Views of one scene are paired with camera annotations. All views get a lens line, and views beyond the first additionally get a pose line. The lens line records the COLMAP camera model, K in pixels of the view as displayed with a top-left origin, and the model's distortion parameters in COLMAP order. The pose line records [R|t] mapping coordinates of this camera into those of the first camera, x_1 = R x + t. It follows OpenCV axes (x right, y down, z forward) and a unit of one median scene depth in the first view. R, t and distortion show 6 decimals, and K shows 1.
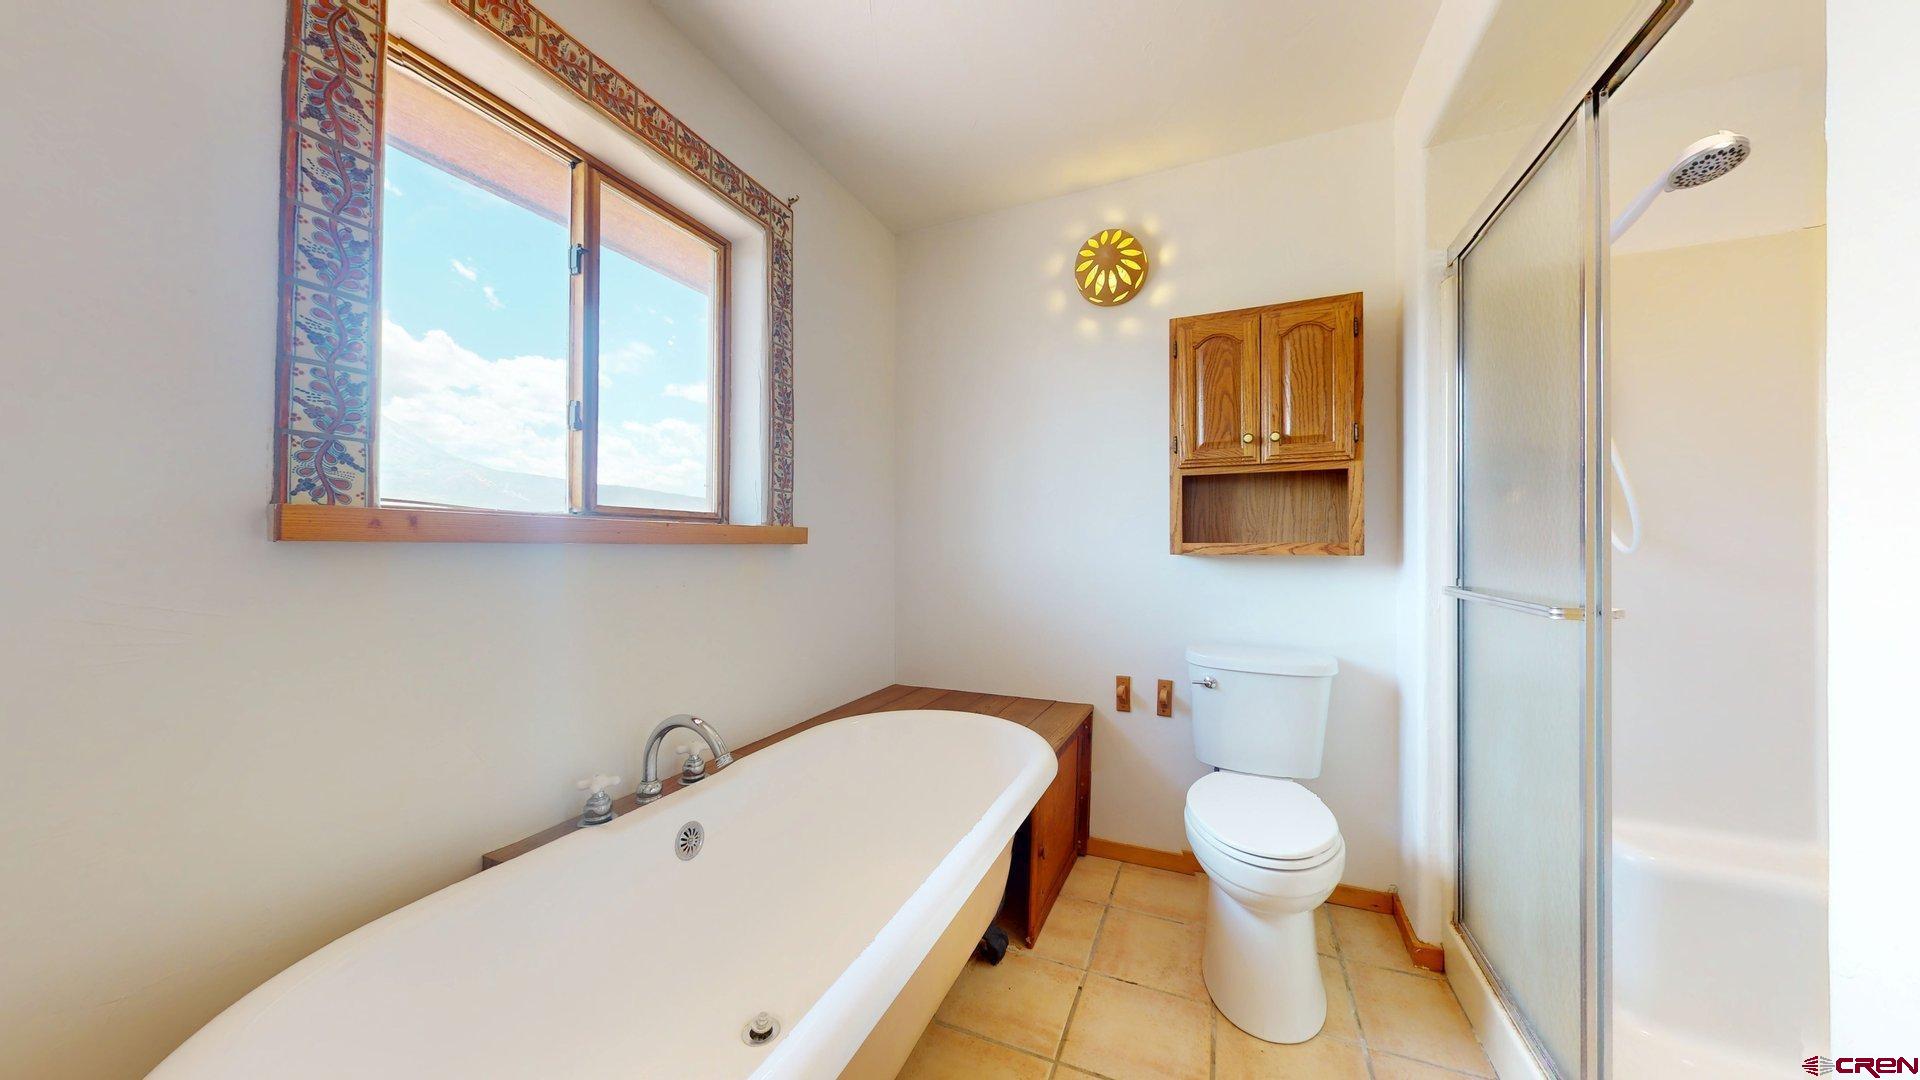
lens RADIAL K [[607.7, 0, 960.8], [0, 607.7, 540.0], [0, 0, 1]] dist [-0.001704, 0.000122]
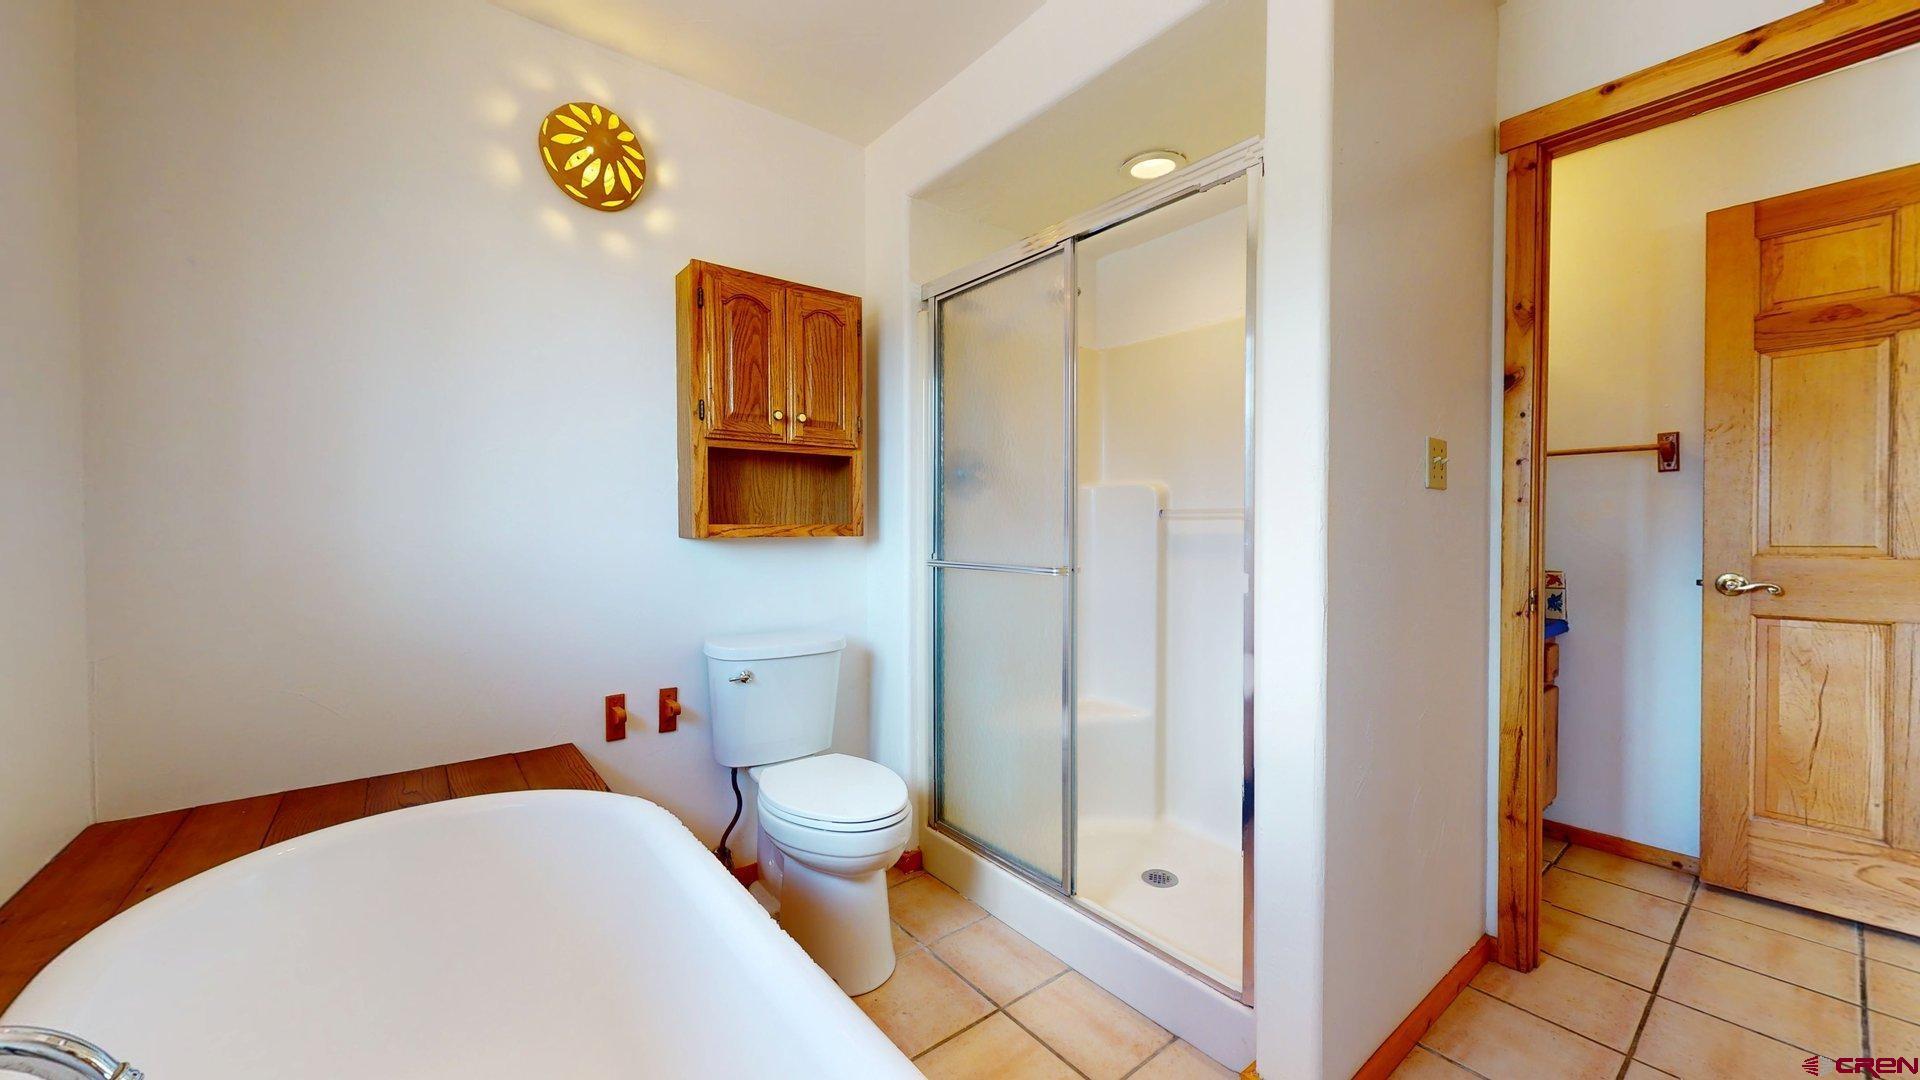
lens RADIAL K [[708.5, 0, 968.3], [0, 708.5, 540.9], [0, 0, 1]] dist [0.000332, -0.000524]
pose [[0.465185, -0.016427, 0.885061, -0.368856], [-0.006848, 0.999731, 0.022155, 0.003800], [-0.885187, -0.016367, 0.464948, 0.204991]]
